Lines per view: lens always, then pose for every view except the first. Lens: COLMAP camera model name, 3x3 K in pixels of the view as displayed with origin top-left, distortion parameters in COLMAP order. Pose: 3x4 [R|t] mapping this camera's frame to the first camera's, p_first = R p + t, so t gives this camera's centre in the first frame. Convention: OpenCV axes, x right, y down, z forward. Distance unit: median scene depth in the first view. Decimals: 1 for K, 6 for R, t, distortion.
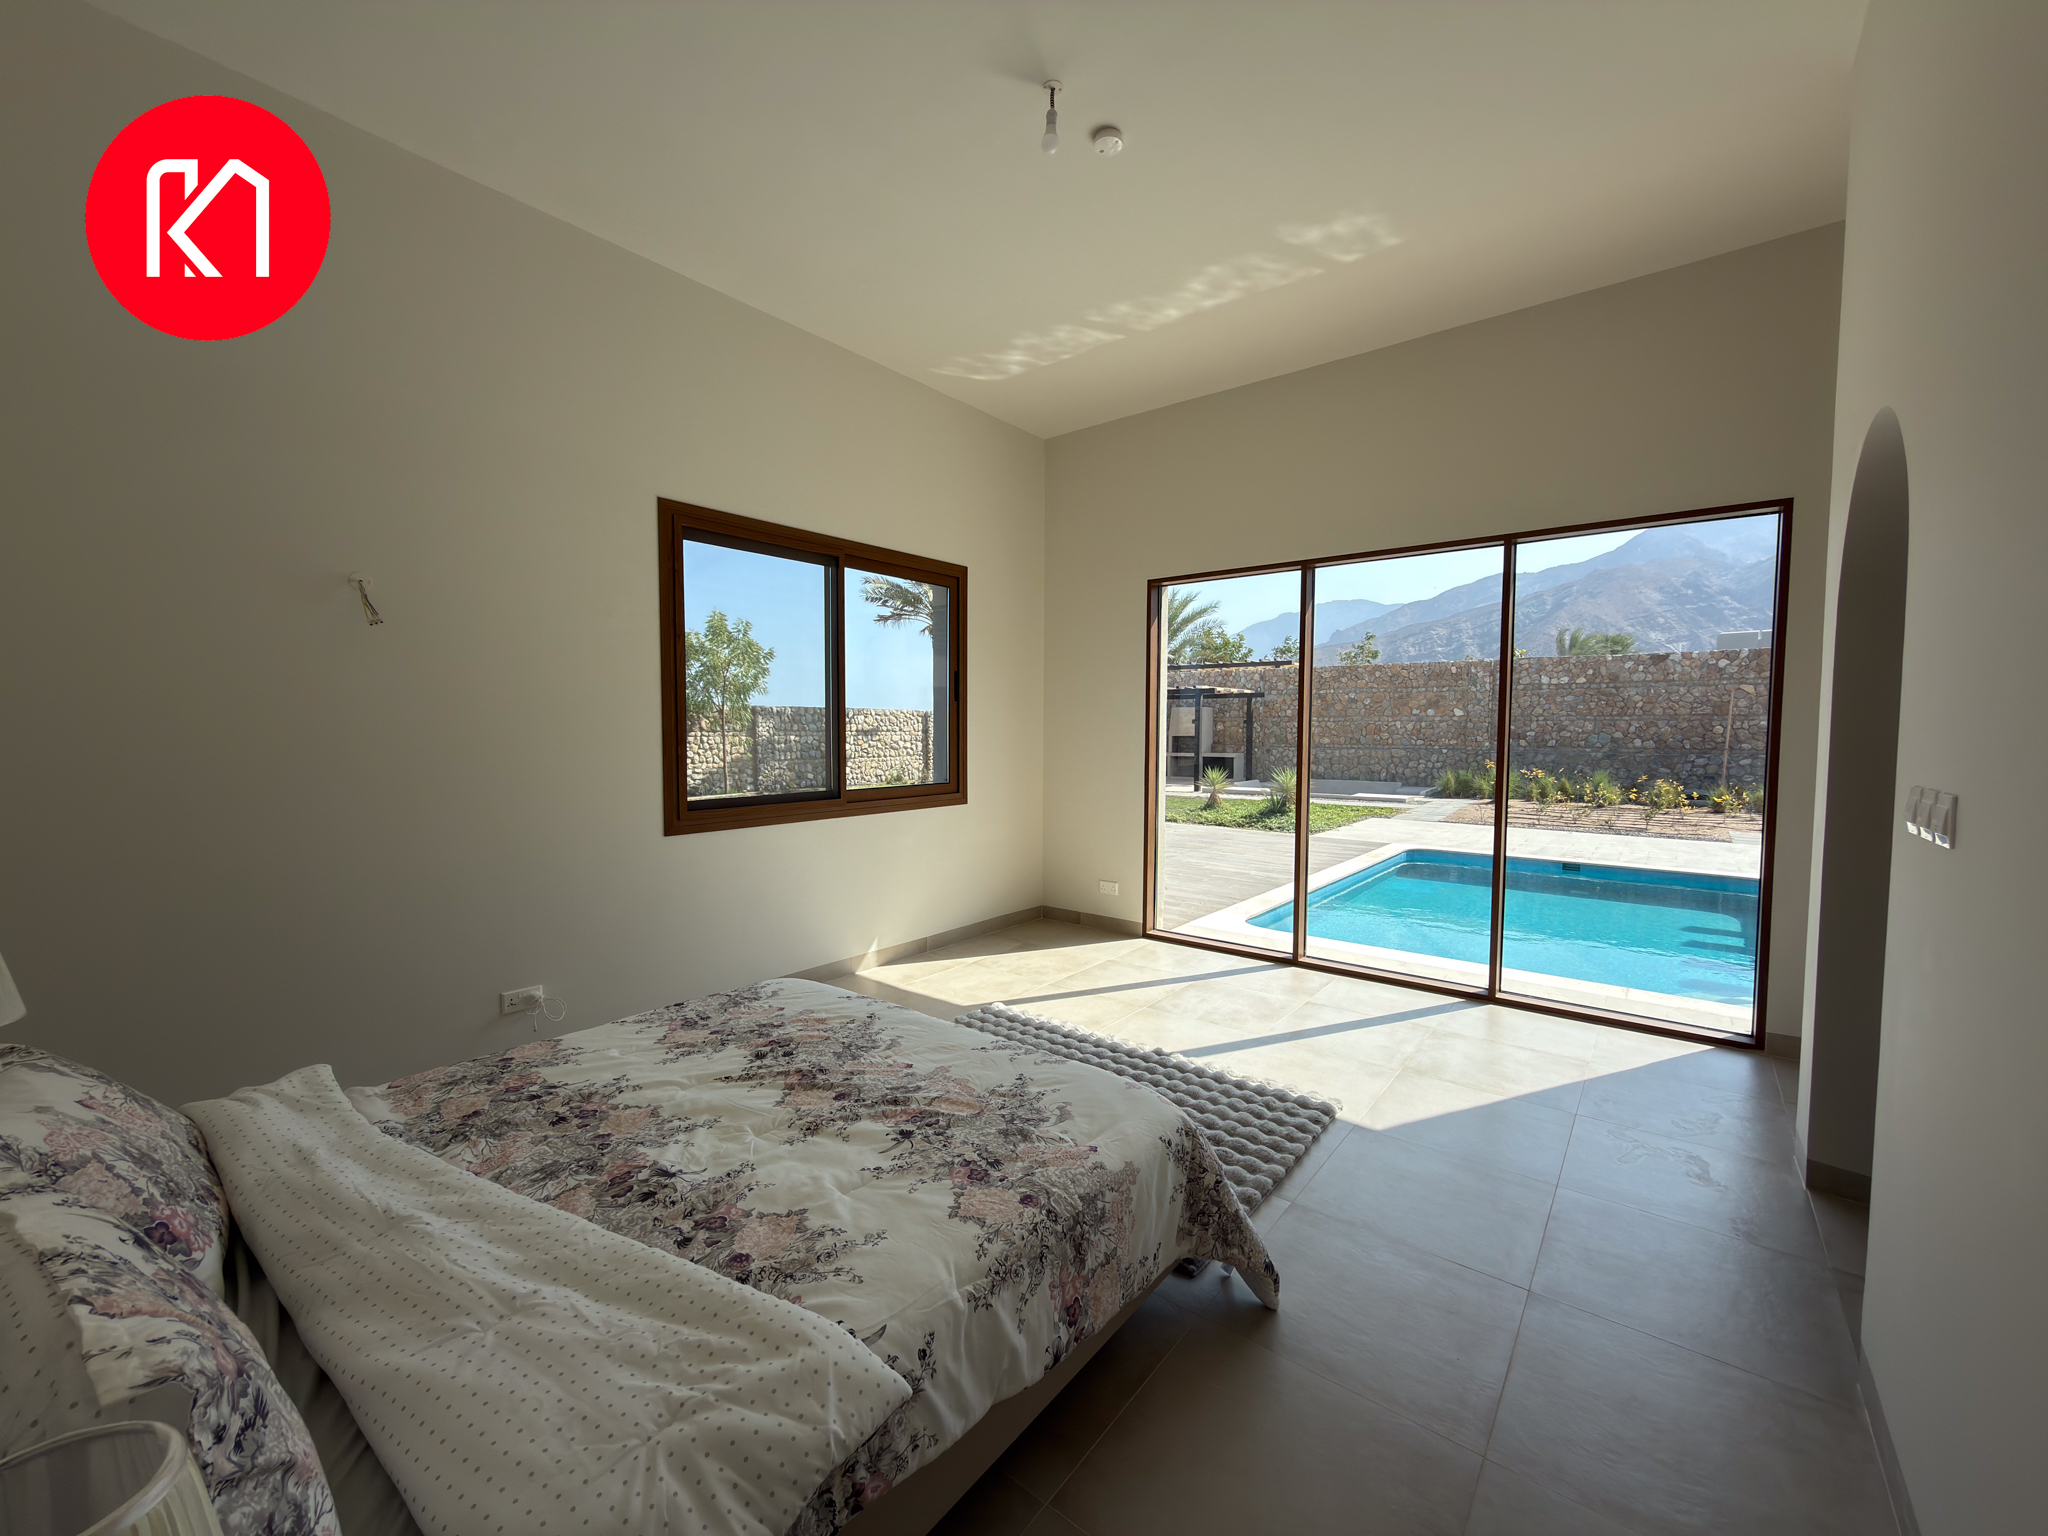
lens RADIAL K [[814.2, 0, 1026.0], [0, 814.2, 774.1], [0, 0, 1]] dist [0.001022, -0.000493]
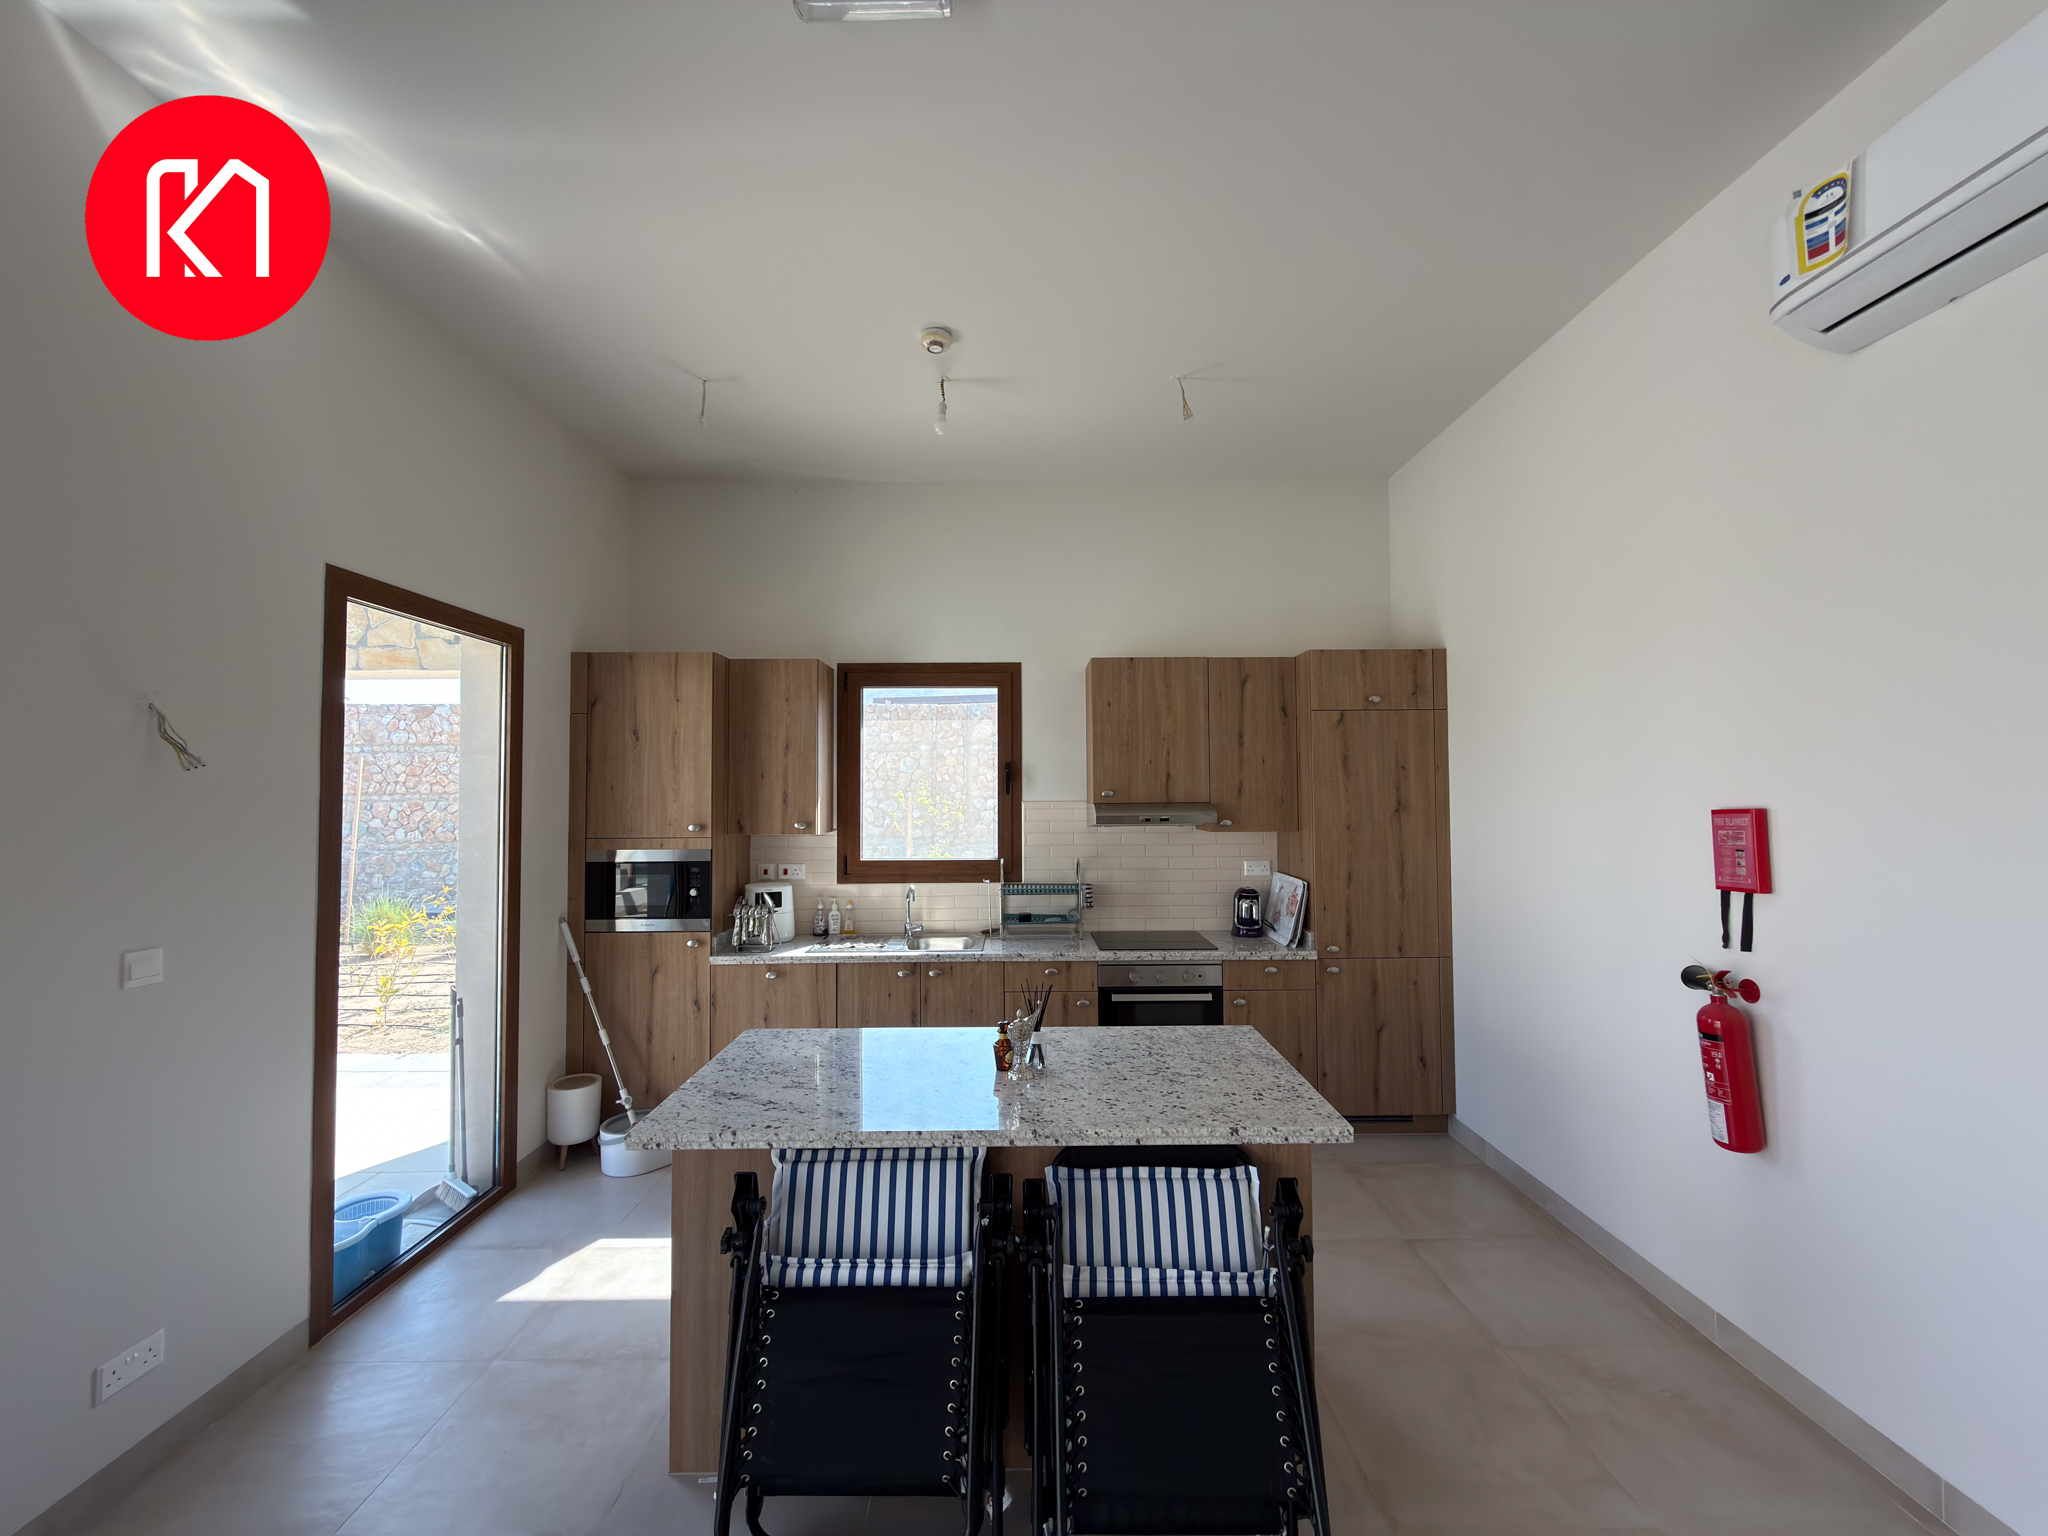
lens RADIAL K [[814.2, 0, 1024.8], [0, 814.2, 764.0], [0, 0, 1]] dist [0.001022, -0.000493]
pose [[0.774934, 0.015998, 0.631840, 0.629599], [0.045369, 0.995693, -0.080854, -0.016074], [-0.630412, 0.091322, 0.770870, 0.126892]]
